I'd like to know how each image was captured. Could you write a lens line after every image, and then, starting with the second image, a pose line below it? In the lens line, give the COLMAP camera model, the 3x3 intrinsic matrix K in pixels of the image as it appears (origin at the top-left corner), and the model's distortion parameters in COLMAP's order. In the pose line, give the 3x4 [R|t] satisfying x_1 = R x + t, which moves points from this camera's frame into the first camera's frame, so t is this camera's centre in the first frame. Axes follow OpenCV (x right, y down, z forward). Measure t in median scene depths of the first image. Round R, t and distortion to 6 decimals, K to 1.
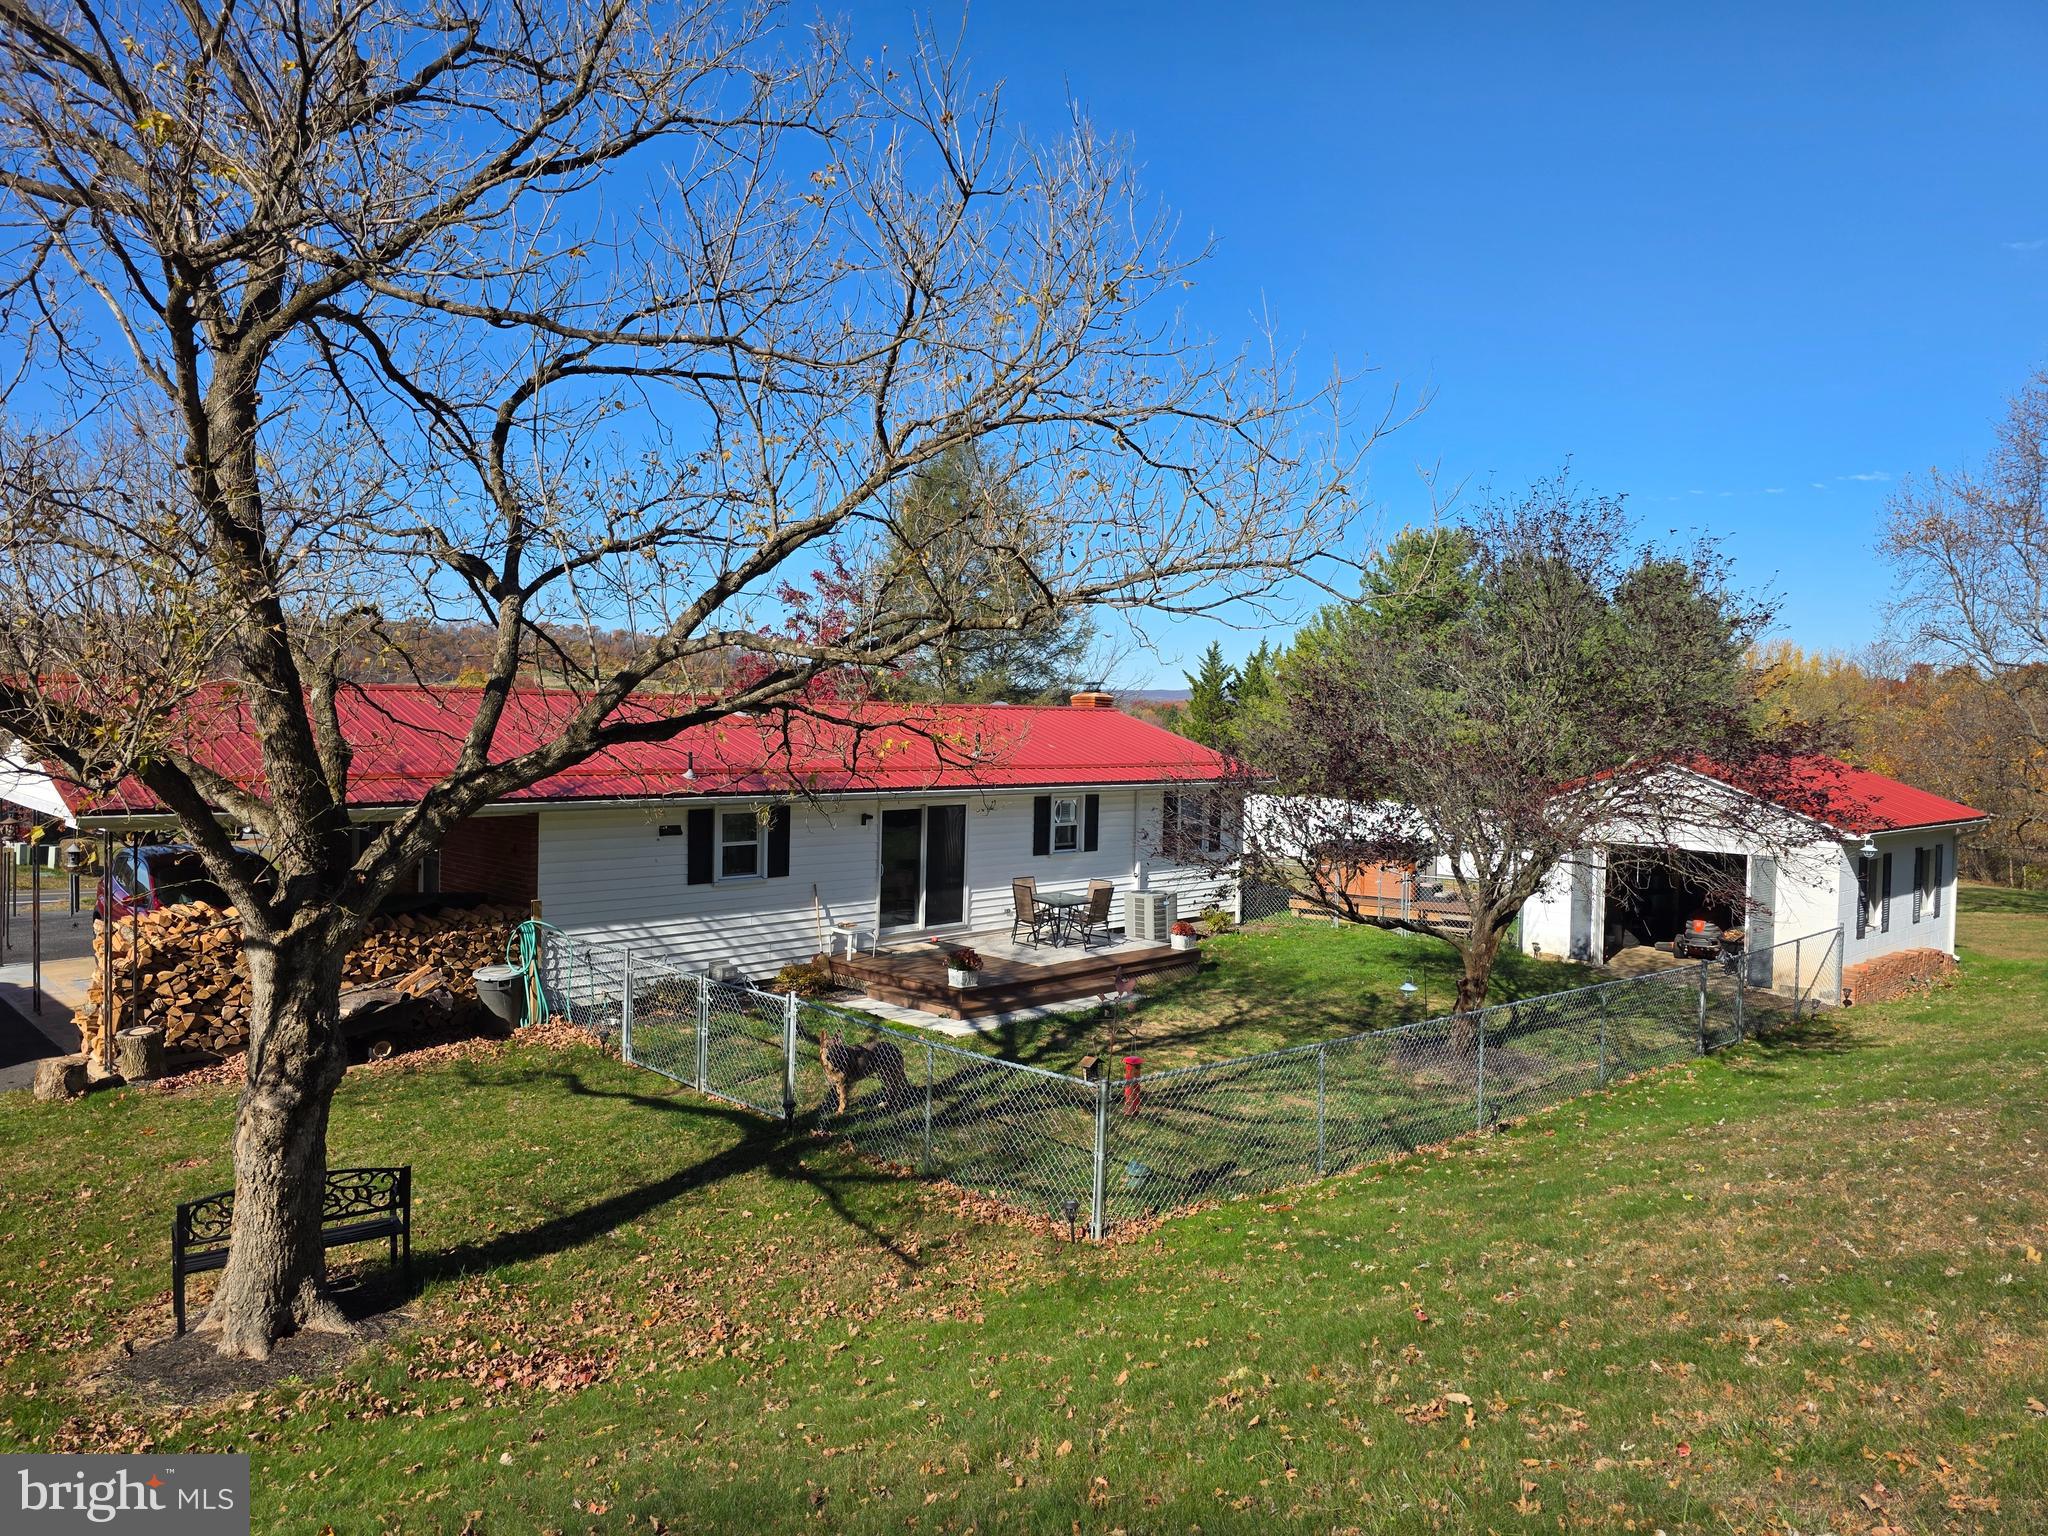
lens RADIAL K [[1382.6, 0, 1043.8], [0, 1382.6, 761.1], [0, 0, 1]] dist [0.082444, -0.069555]
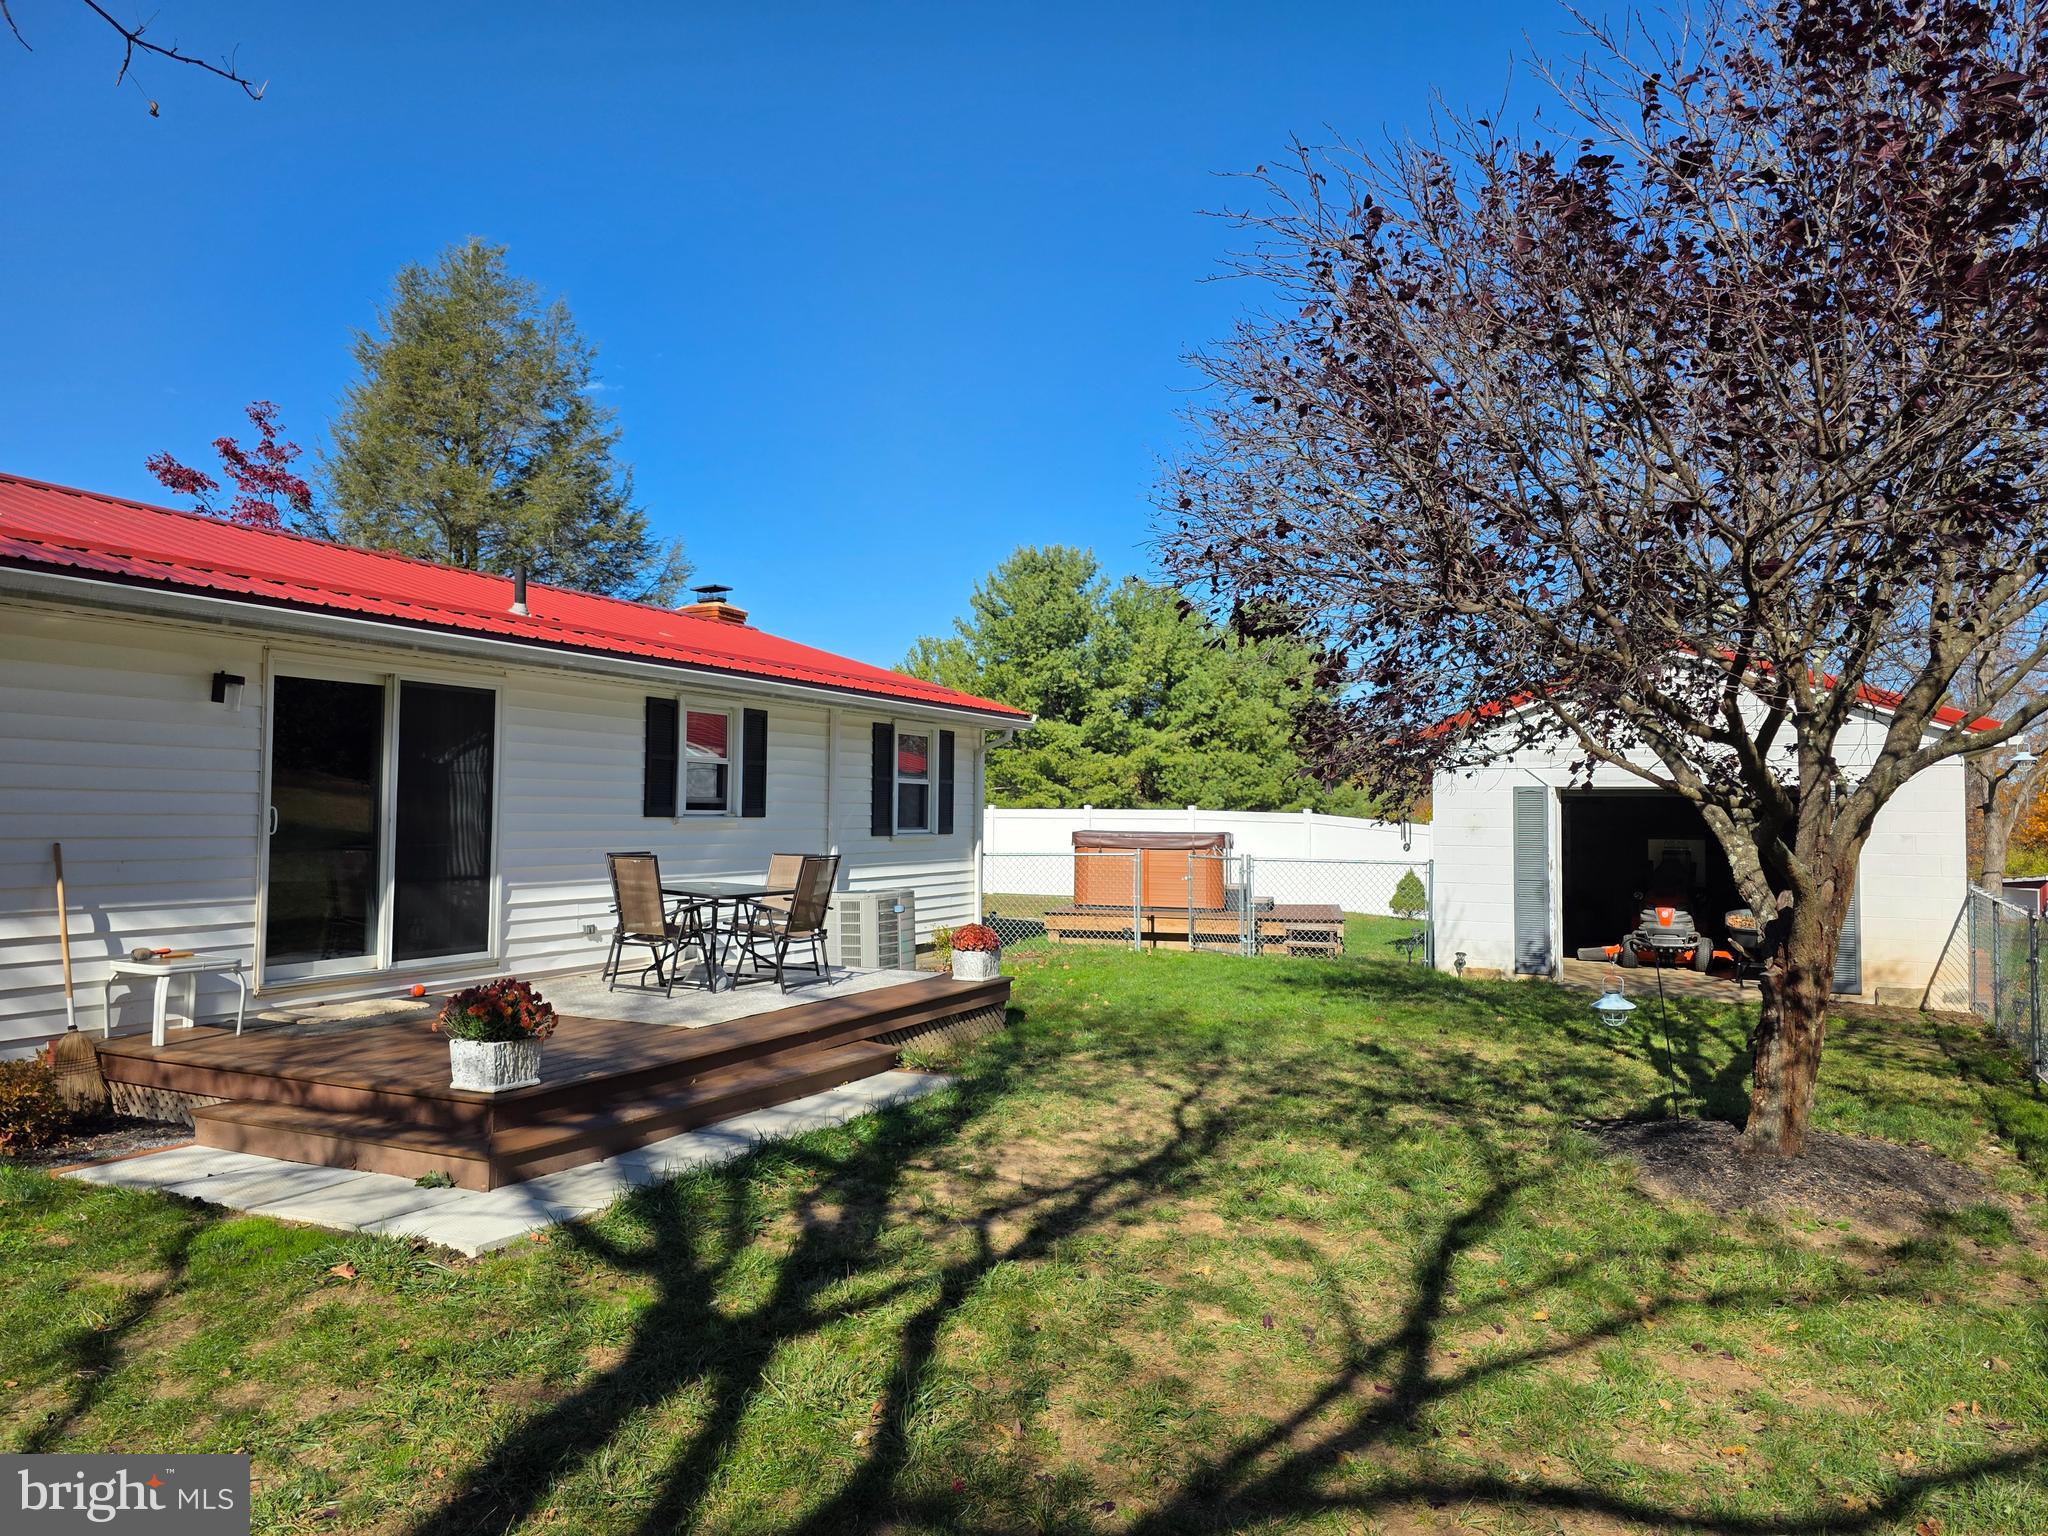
lens RADIAL K [[1367.9, 0, 1039.7], [0, 1367.9, 764.0], [0, 0, 1]] dist [0.064246, -0.060977]
pose [[0.945069, 0.000325, 0.326870, -0.040998], [0.022010, 0.997667, -0.064628, 0.100540], [-0.326128, 0.068272, 0.942857, 0.585015]]
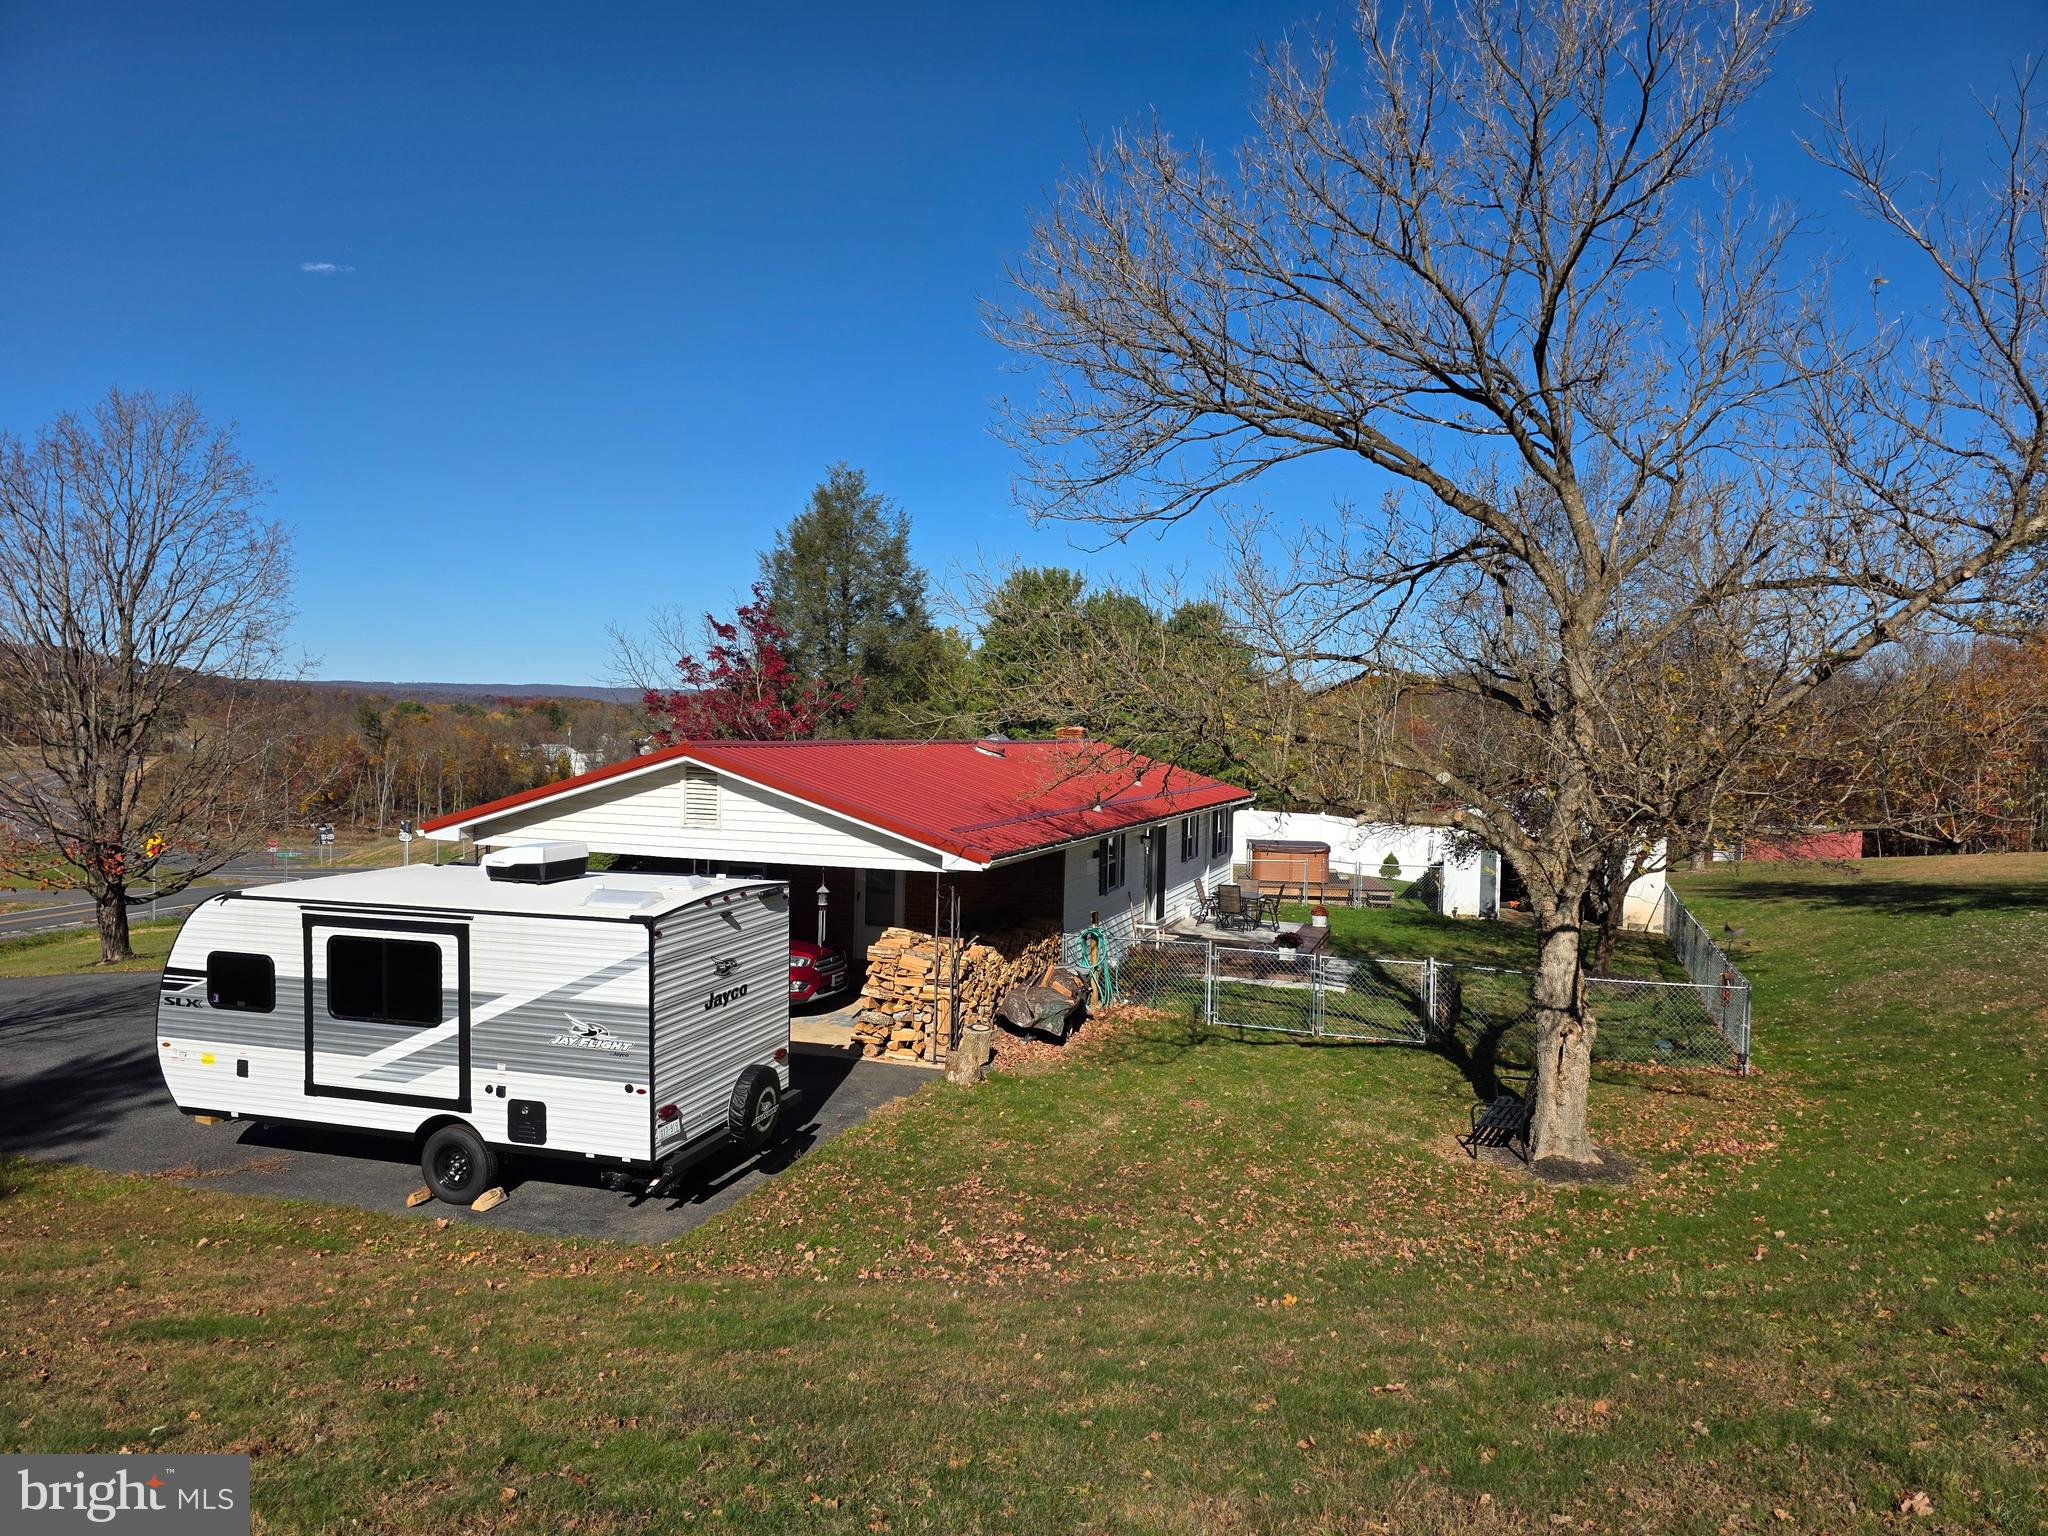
lens RADIAL K [[1371.2, 0, 1020.7], [0, 1371.2, 782.3], [0, 0, 1]] dist [0.056302, -0.048203]
pose [[0.898506, -0.018948, 0.438552, -0.823001], [0.012698, 0.999772, 0.017180, -0.033922], [-0.438777, -0.009867, 0.898542, -0.080341]]
